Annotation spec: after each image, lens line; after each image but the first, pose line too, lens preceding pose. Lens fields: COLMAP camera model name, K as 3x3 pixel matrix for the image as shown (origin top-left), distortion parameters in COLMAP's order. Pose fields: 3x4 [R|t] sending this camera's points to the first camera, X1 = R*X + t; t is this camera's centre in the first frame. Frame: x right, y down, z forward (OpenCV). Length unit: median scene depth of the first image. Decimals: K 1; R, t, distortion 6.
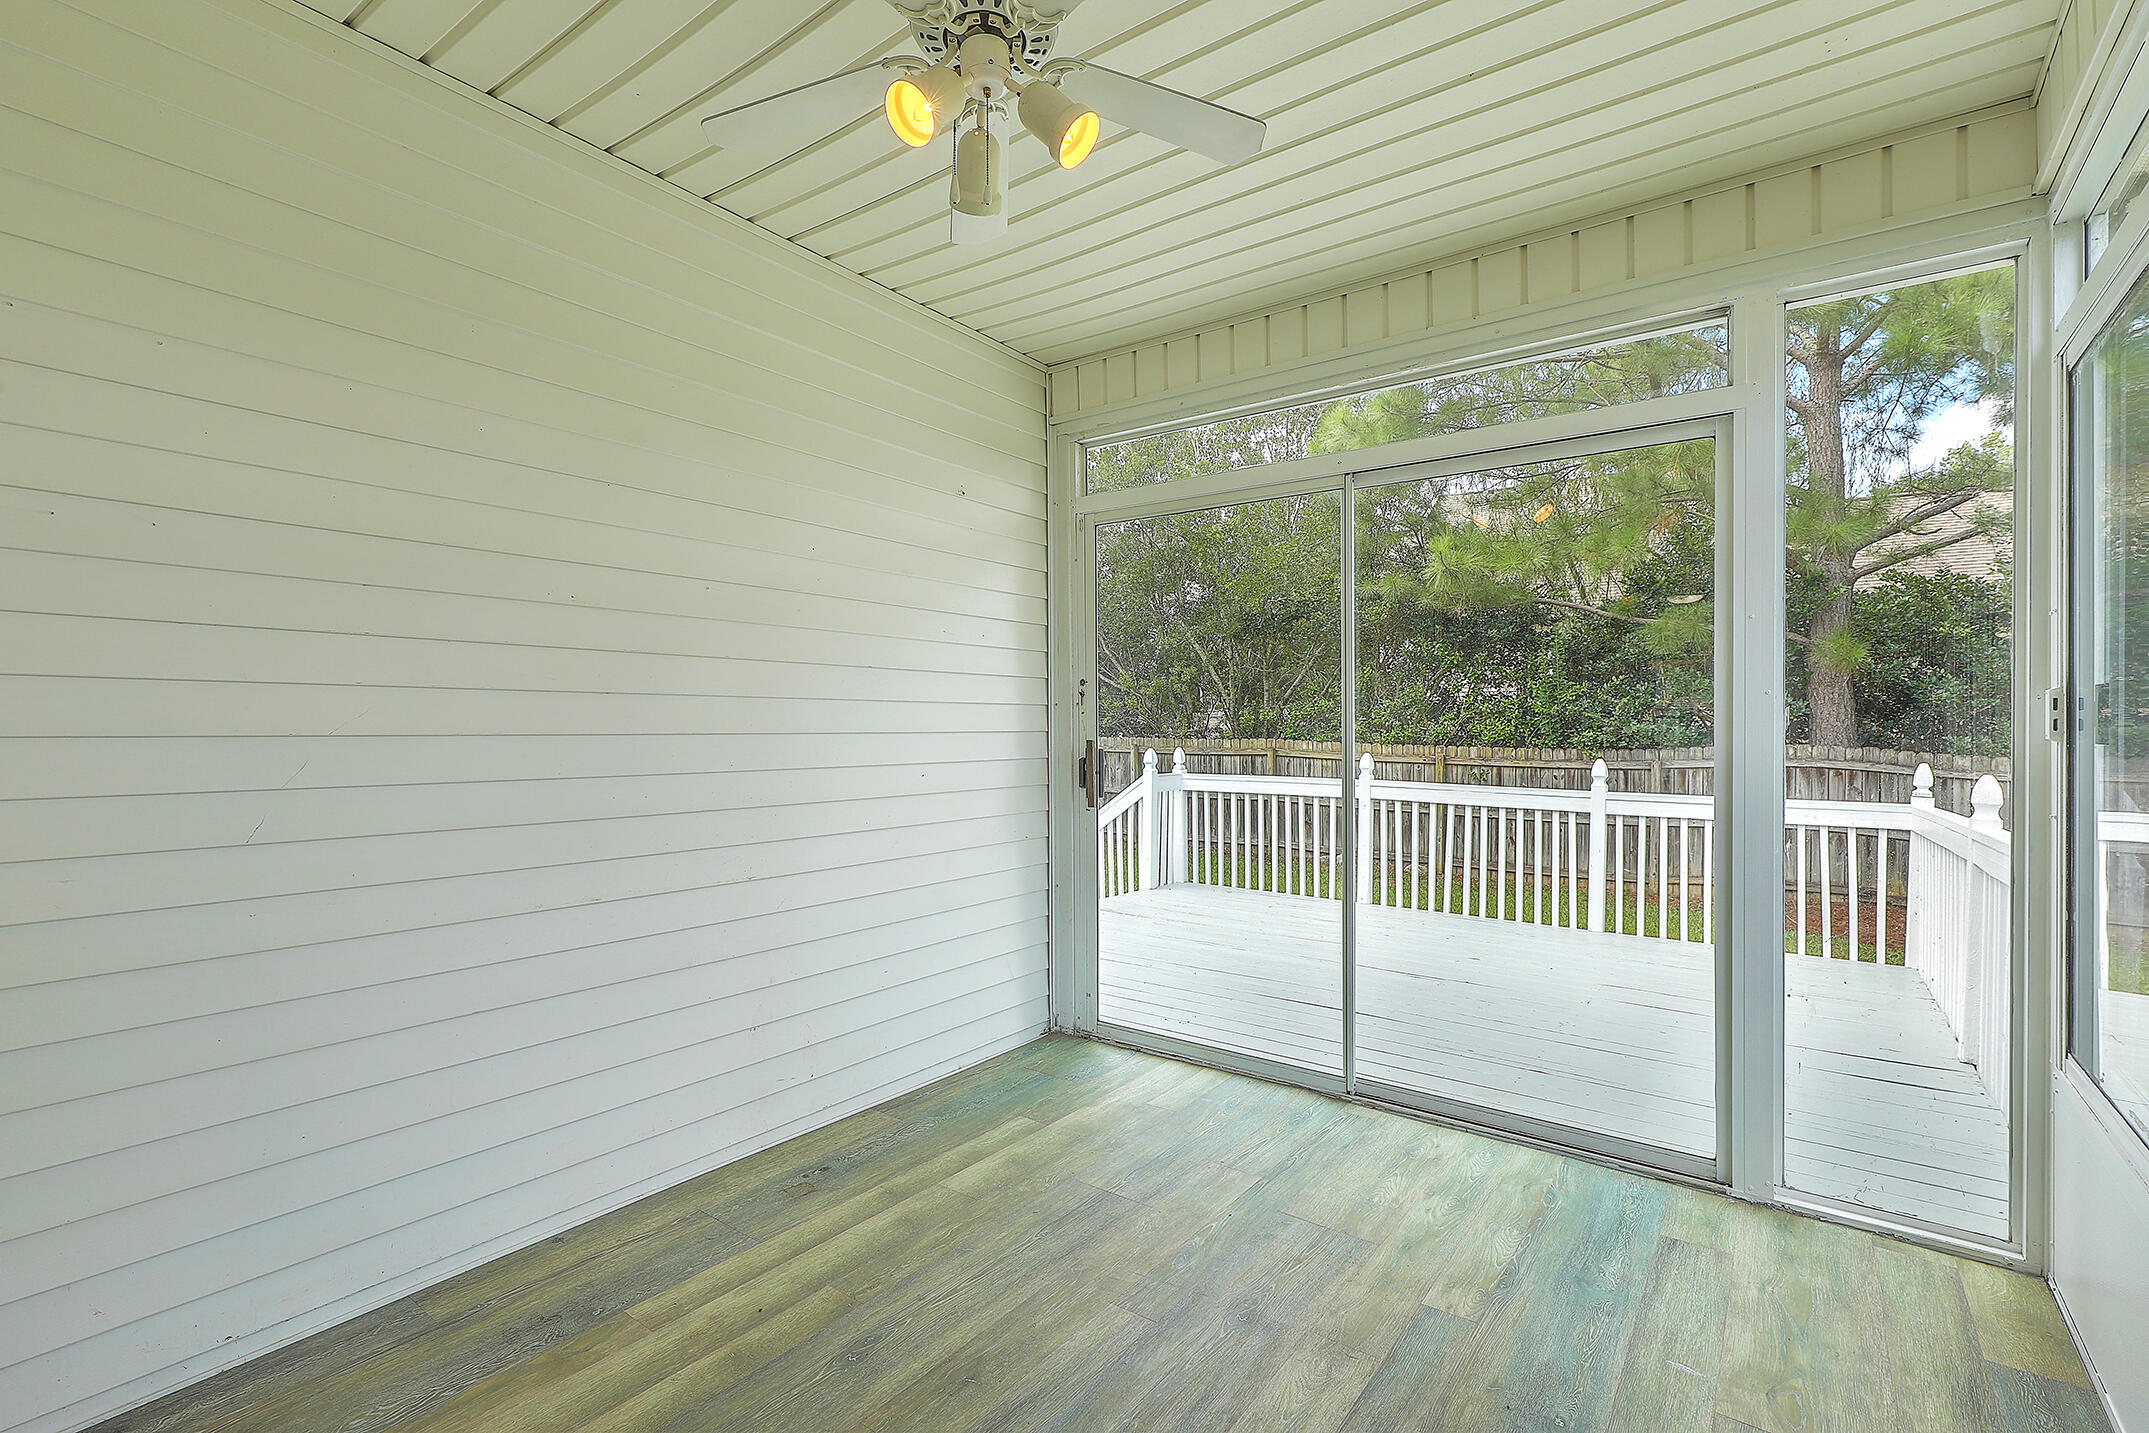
lens RADIAL K [[967.4, 0, 1104.2], [0, 967.4, 716.1], [0, 0, 1]] dist [0.000564, 0.000299]
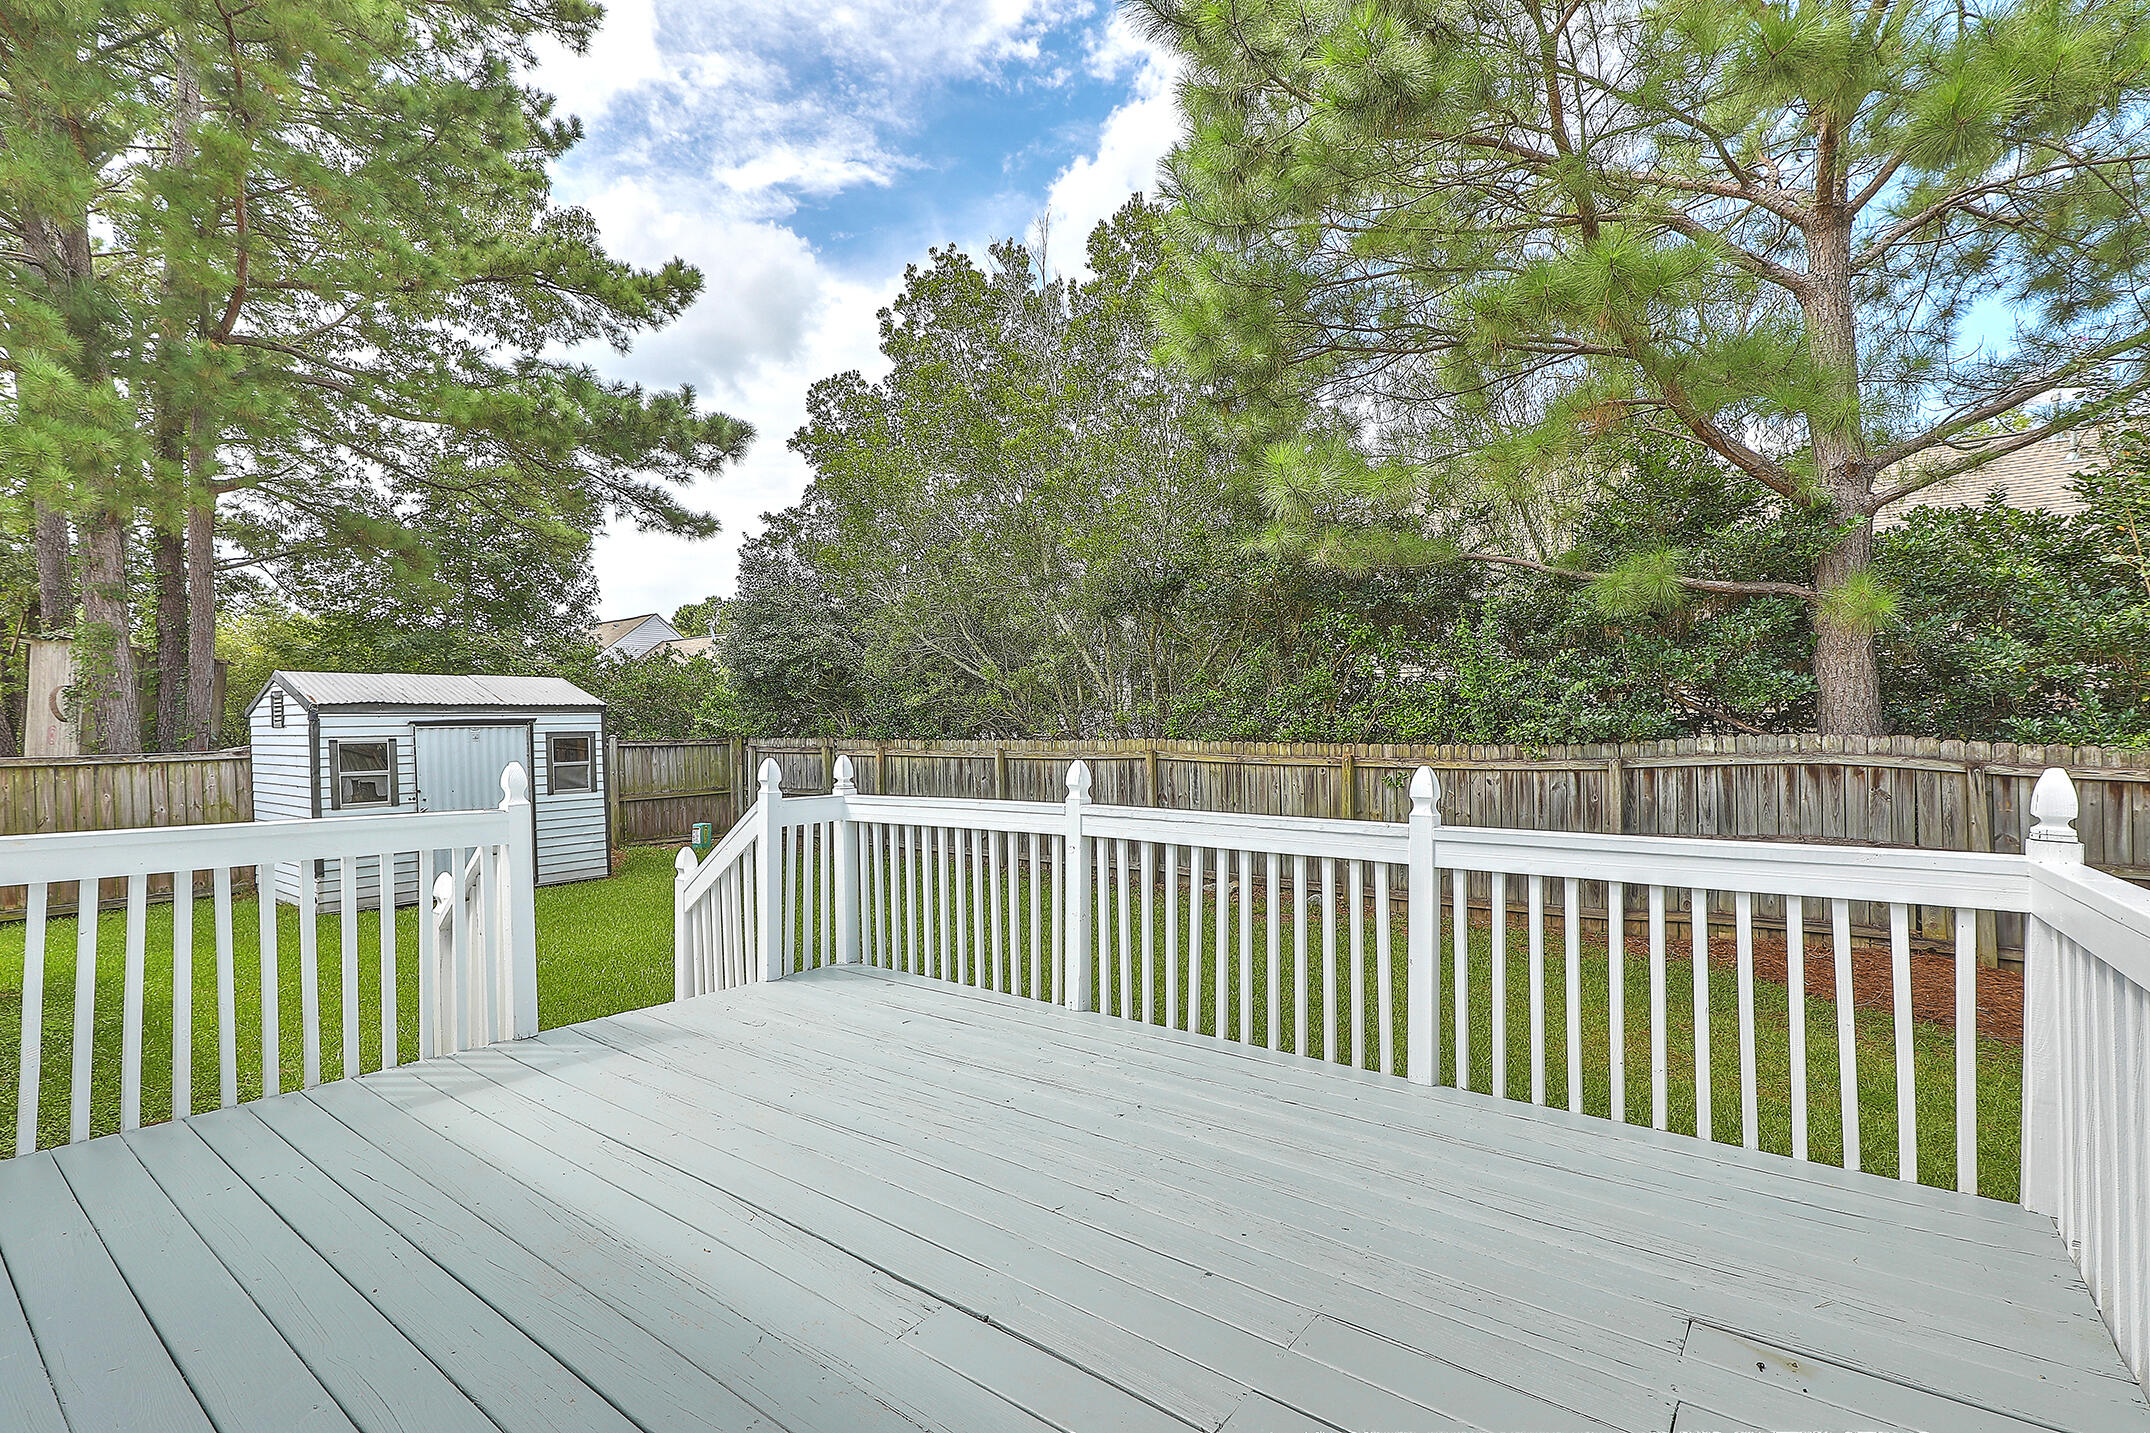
lens RADIAL K [[967.8, 0, 1104.7], [0, 967.8, 716.1], [0, 0, 1]] dist [0.000564, 0.000299]
pose [[0.999791, -0.018553, -0.008590, 0.255734], [0.018531, 0.999825, -0.002636, 0.010807], [0.008638, 0.002477, 0.999960, 0.342579]]
